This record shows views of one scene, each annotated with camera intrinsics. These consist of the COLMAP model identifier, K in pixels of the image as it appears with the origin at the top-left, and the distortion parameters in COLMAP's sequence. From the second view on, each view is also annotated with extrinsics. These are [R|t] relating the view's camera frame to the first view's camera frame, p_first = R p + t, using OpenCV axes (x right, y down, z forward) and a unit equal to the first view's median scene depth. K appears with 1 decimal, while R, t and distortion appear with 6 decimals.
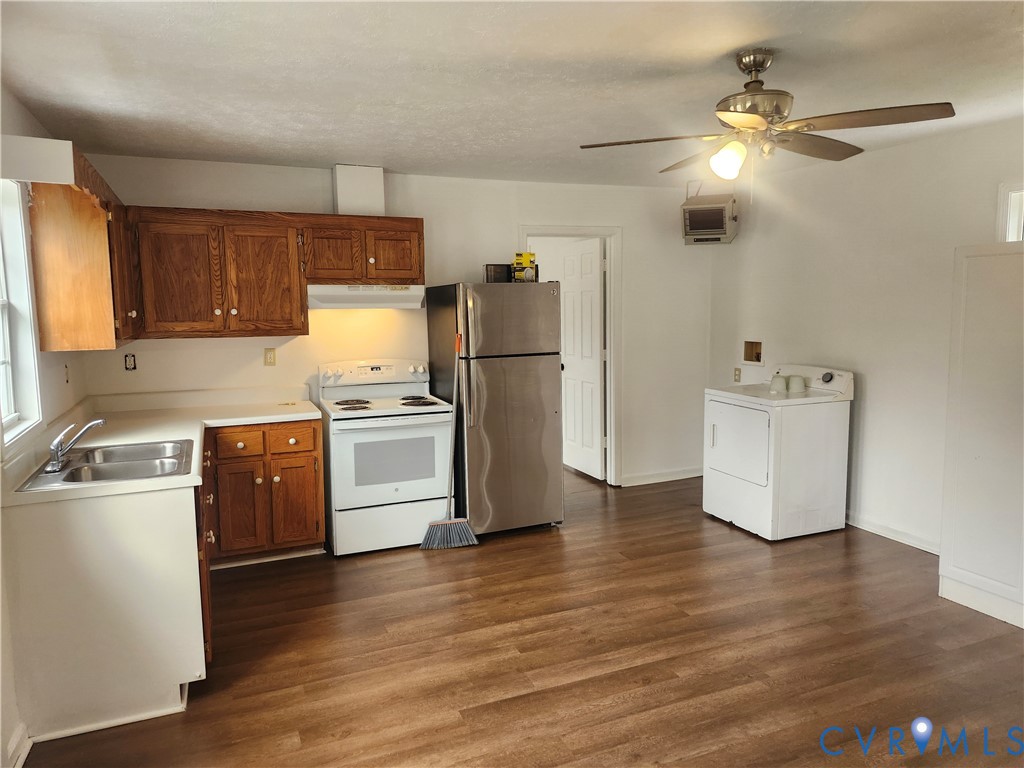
lens RADIAL K [[704.3, 0, 517.1], [0, 704.3, 384.0], [0, 0, 1]] dist [0.039074, -0.008678]
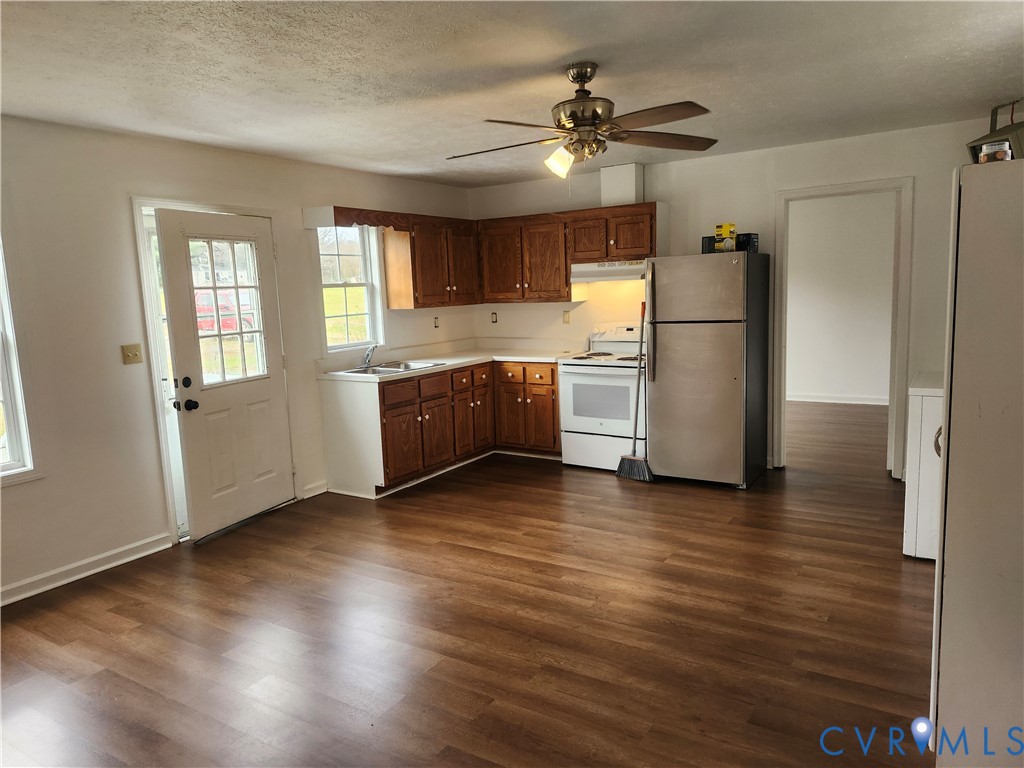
lens RADIAL K [[704.3, 0, 516.4], [0, 704.3, 382.6], [0, 0, 1]] dist [0.039074, -0.008678]
pose [[0.552321, 0.101158, -0.827471, 0.816561], [-0.067326, 0.994781, 0.076672, -0.011679], [0.830909, 0.013363, 0.556248, 0.171753]]
